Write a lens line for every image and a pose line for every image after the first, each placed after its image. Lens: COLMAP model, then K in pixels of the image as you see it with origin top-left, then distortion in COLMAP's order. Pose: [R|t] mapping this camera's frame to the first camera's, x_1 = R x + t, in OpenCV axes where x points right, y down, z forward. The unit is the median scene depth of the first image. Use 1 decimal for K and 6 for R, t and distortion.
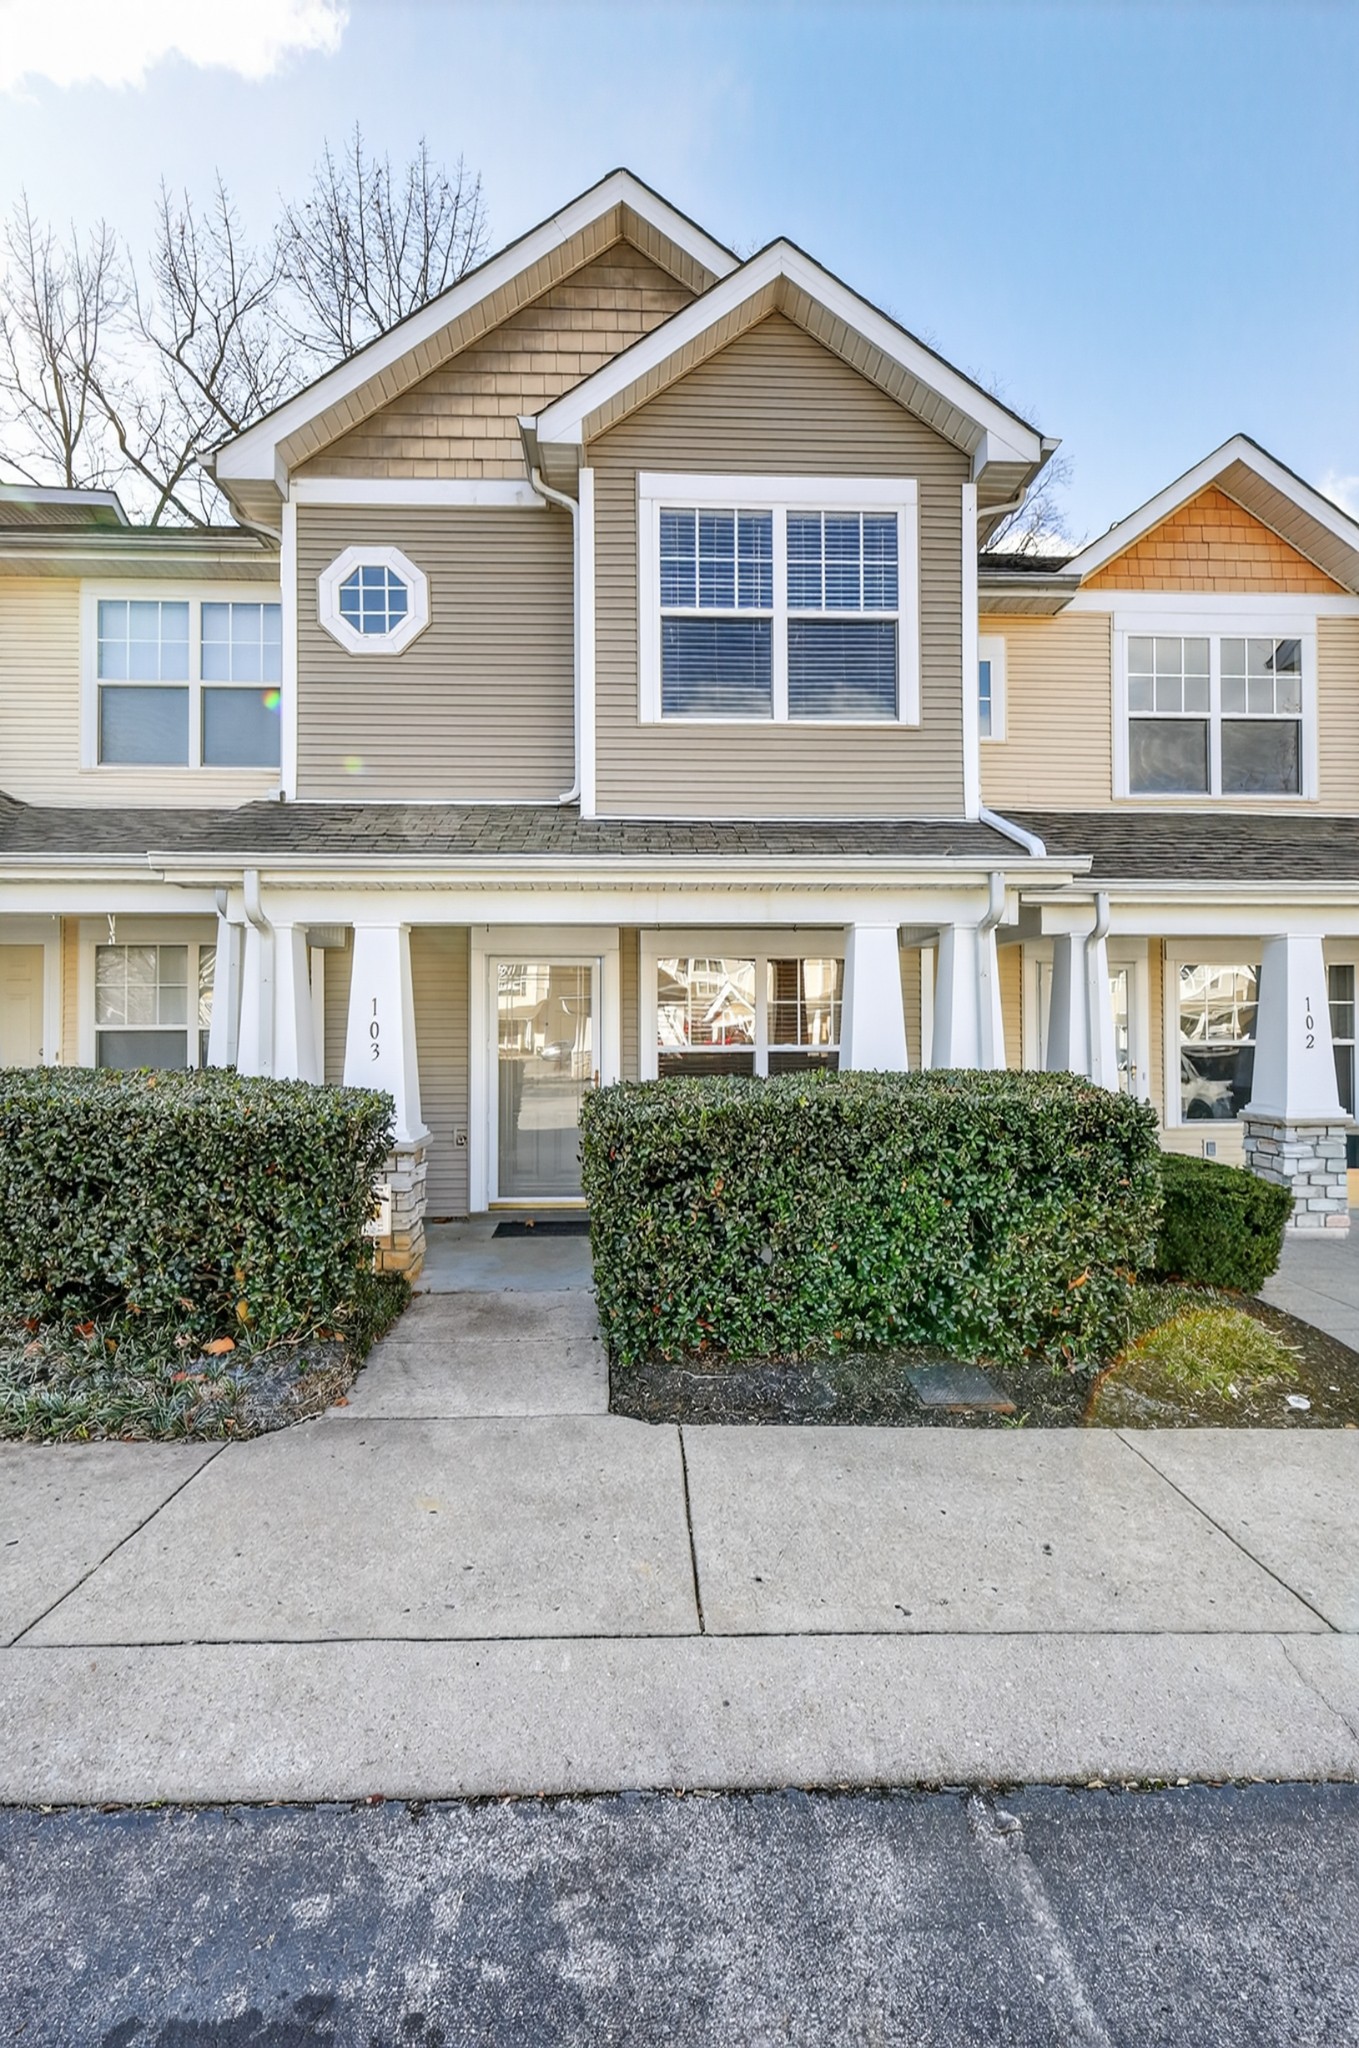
lens RADIAL K [[891.6, 0, 668.3], [0, 891.6, 1058.5], [0, 0, 1]] dist [0.006191, 0.000658]
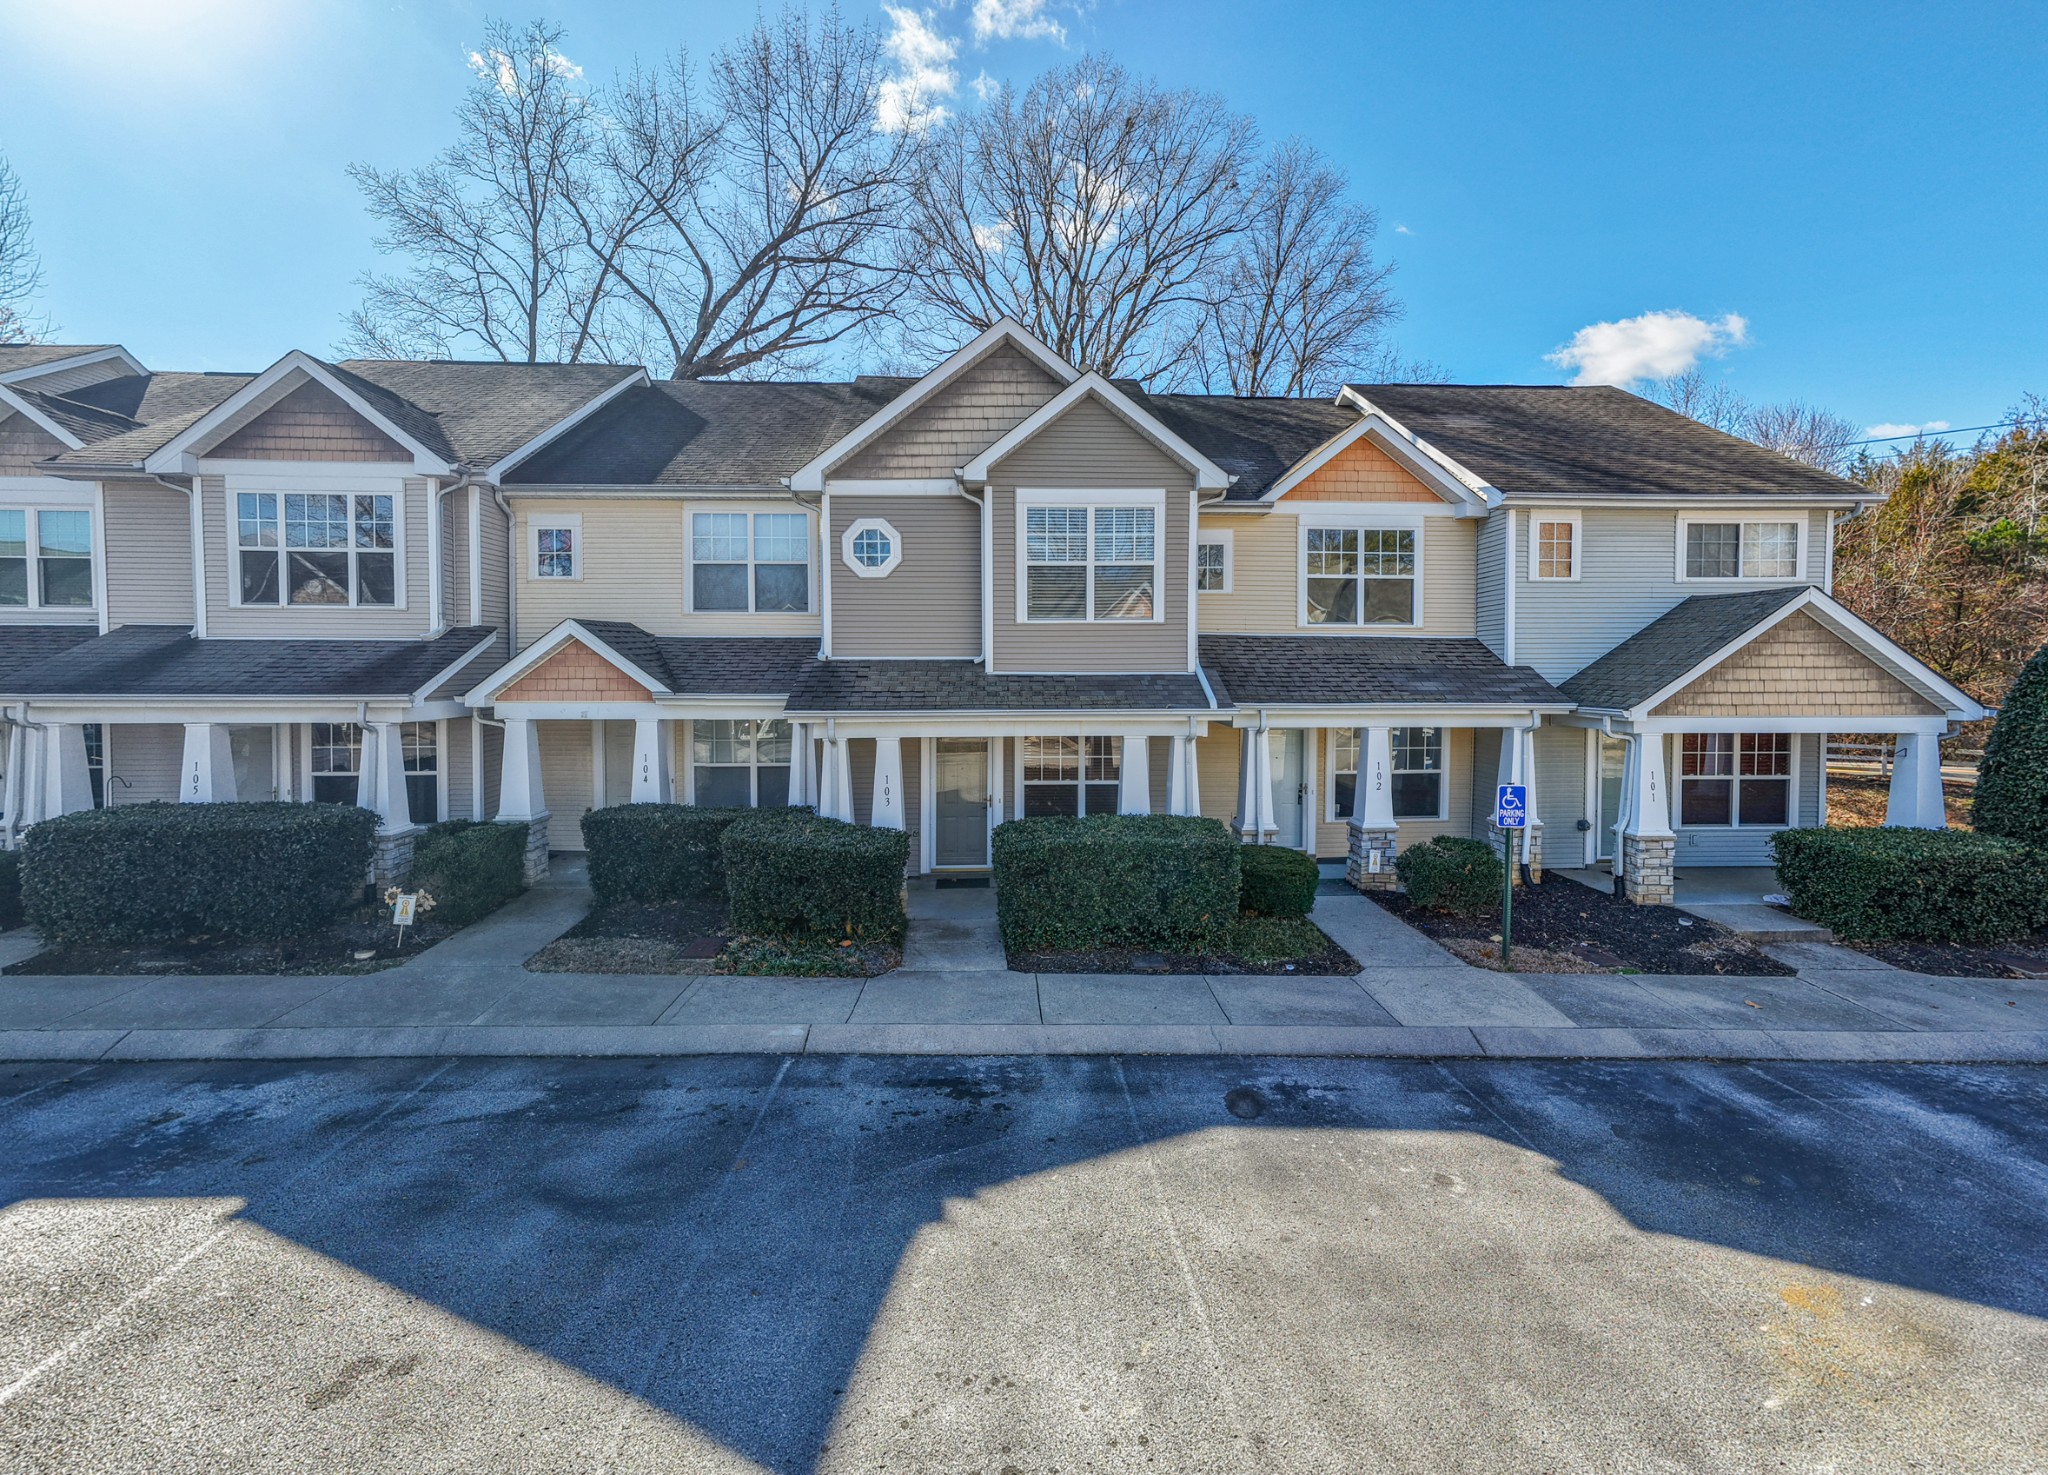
lens RADIAL K [[979.5, 0, 1021.9], [0, 979.5, 702.9], [0, 0, 1]] dist [0.026950, 0.000505]
pose [[0.999992, 0.003757, -0.001513, -0.016491], [-0.003668, 0.998470, 0.055170, -0.318874], [0.001718, -0.055164, 0.998476, -1.084492]]
